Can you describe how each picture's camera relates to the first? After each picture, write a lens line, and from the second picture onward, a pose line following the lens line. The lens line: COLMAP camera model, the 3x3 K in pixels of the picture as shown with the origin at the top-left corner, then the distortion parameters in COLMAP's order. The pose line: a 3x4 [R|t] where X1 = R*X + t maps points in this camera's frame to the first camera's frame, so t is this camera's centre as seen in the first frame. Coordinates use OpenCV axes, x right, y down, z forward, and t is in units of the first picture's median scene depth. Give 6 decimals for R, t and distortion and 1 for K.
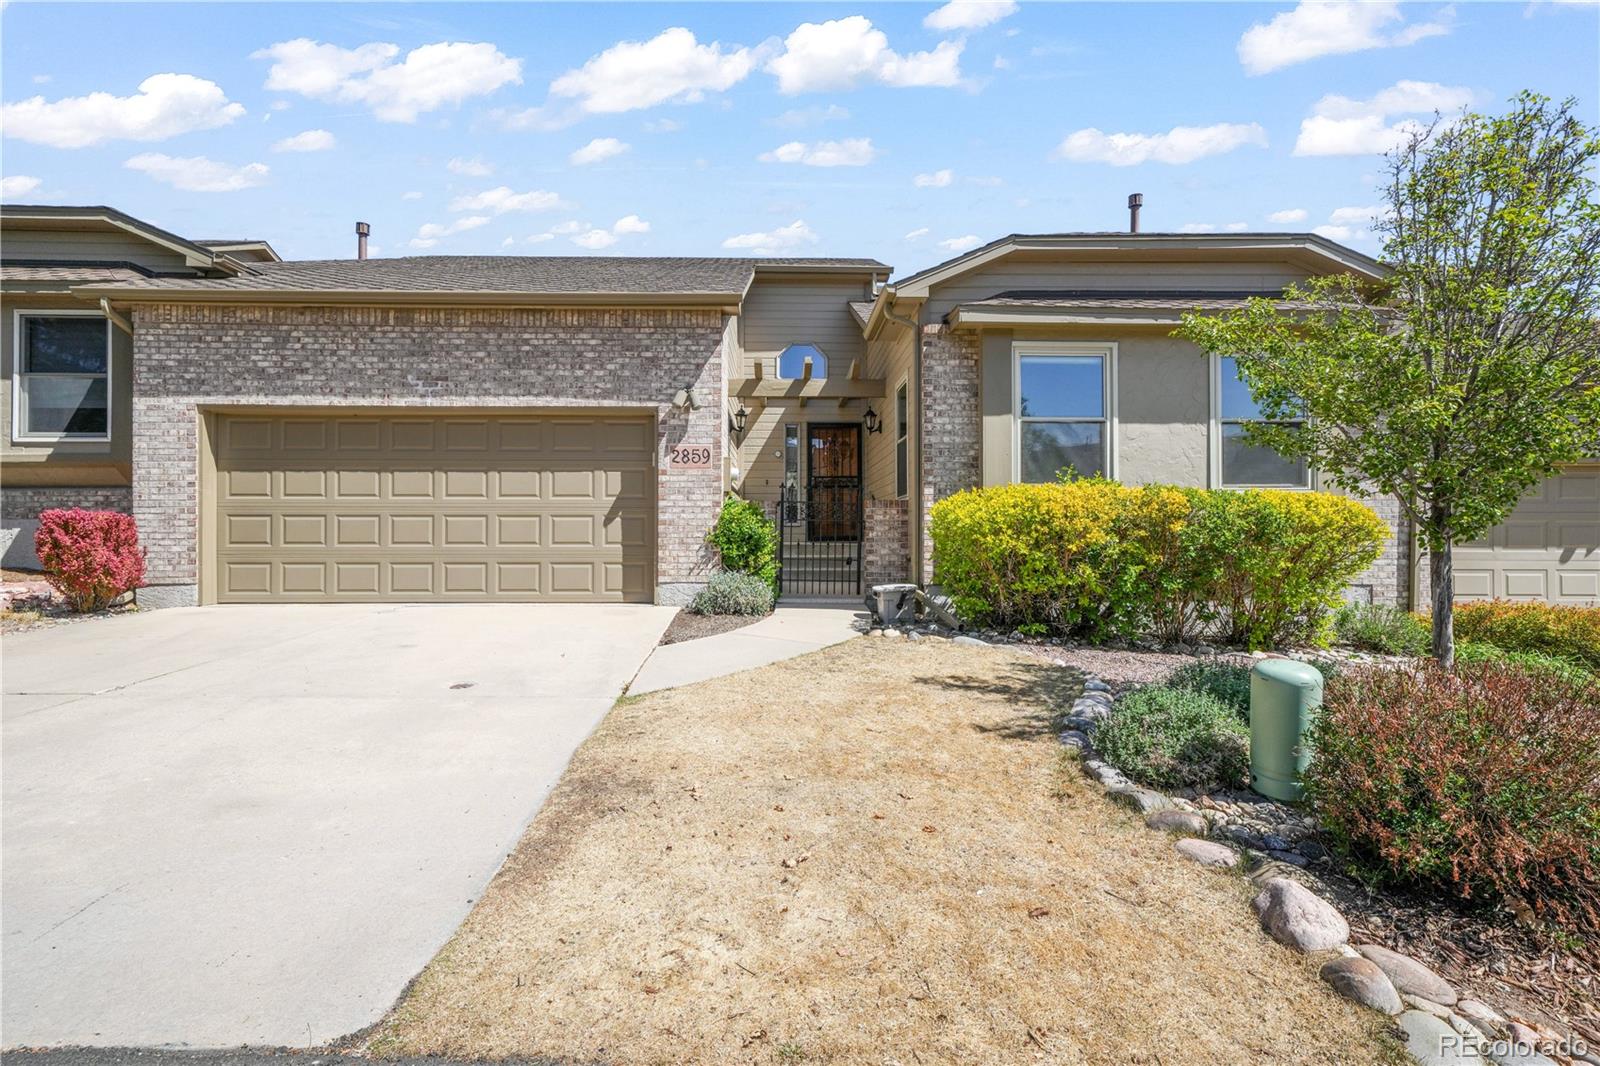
lens RADIAL K [[715.3, 0, 807.6], [0, 715.3, 536.5], [0, 0, 1]] dist [0.000594, 0.000054]
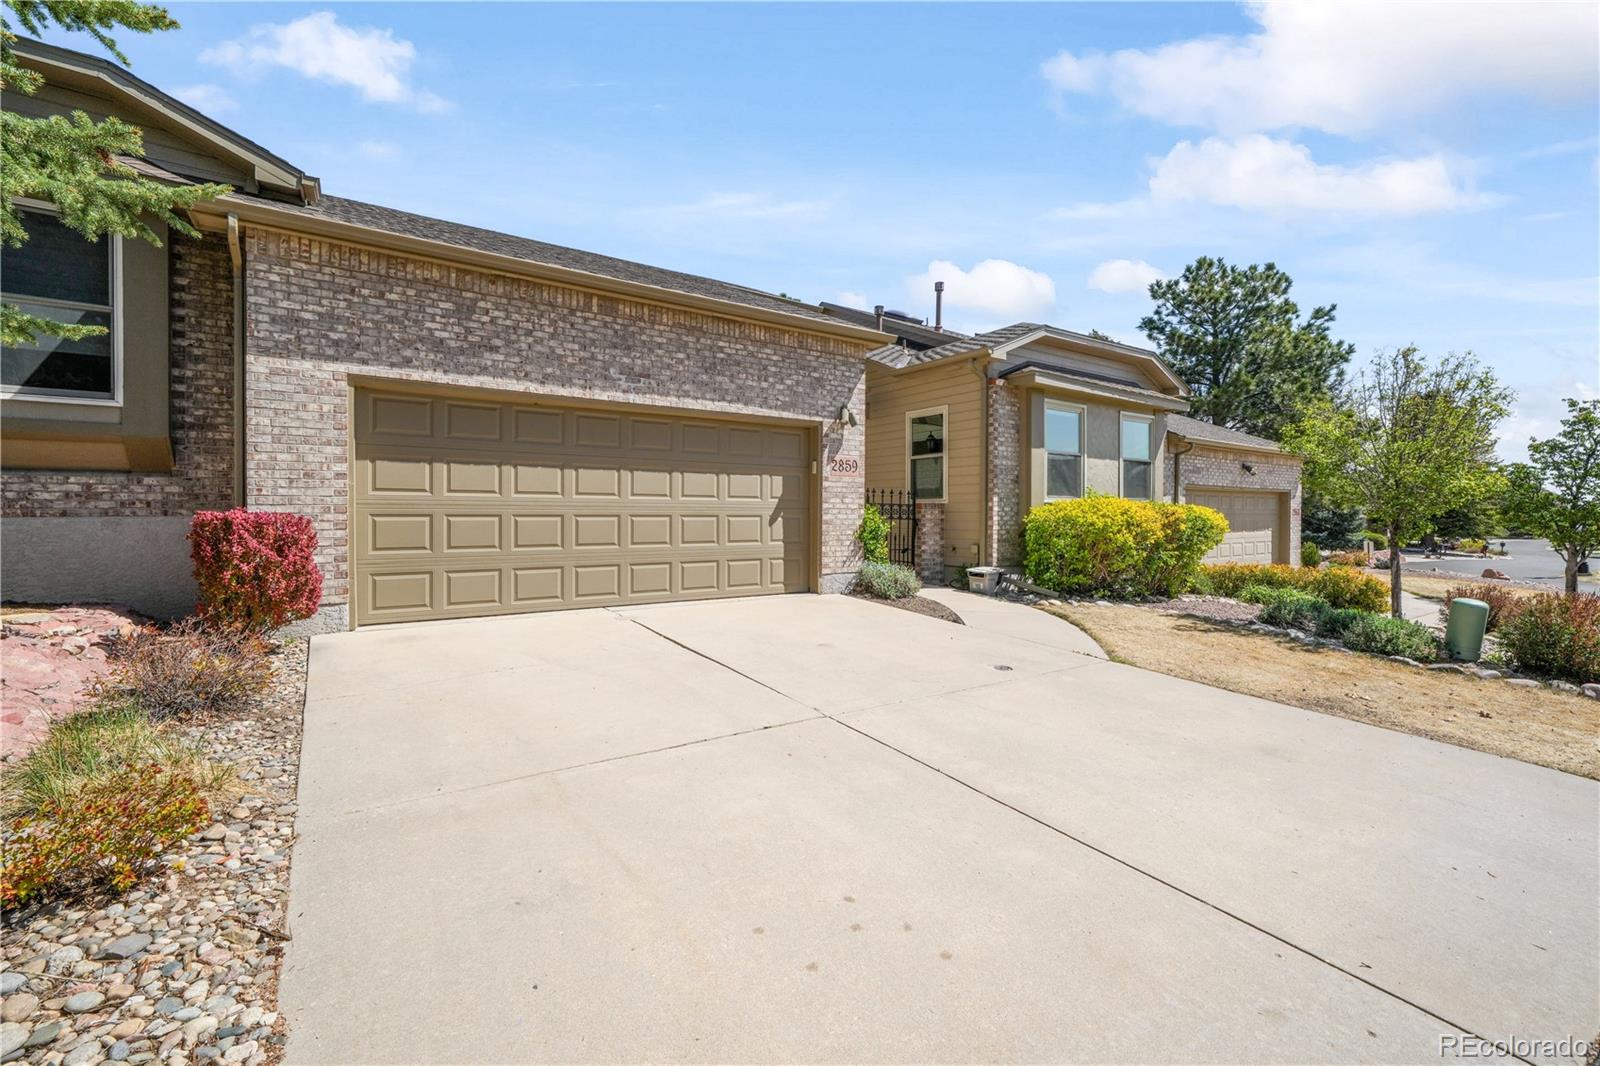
lens RADIAL K [[632.4, 0, 789.5], [0, 632.4, 530.3], [0, 0, 1]] dist [-0.010815, 0.000110]
pose [[0.854389, -0.010521, 0.519528, -0.793135], [0.000542, 0.999813, 0.019355, -0.026577], [-0.519634, -0.016255, 0.854234, 0.158753]]
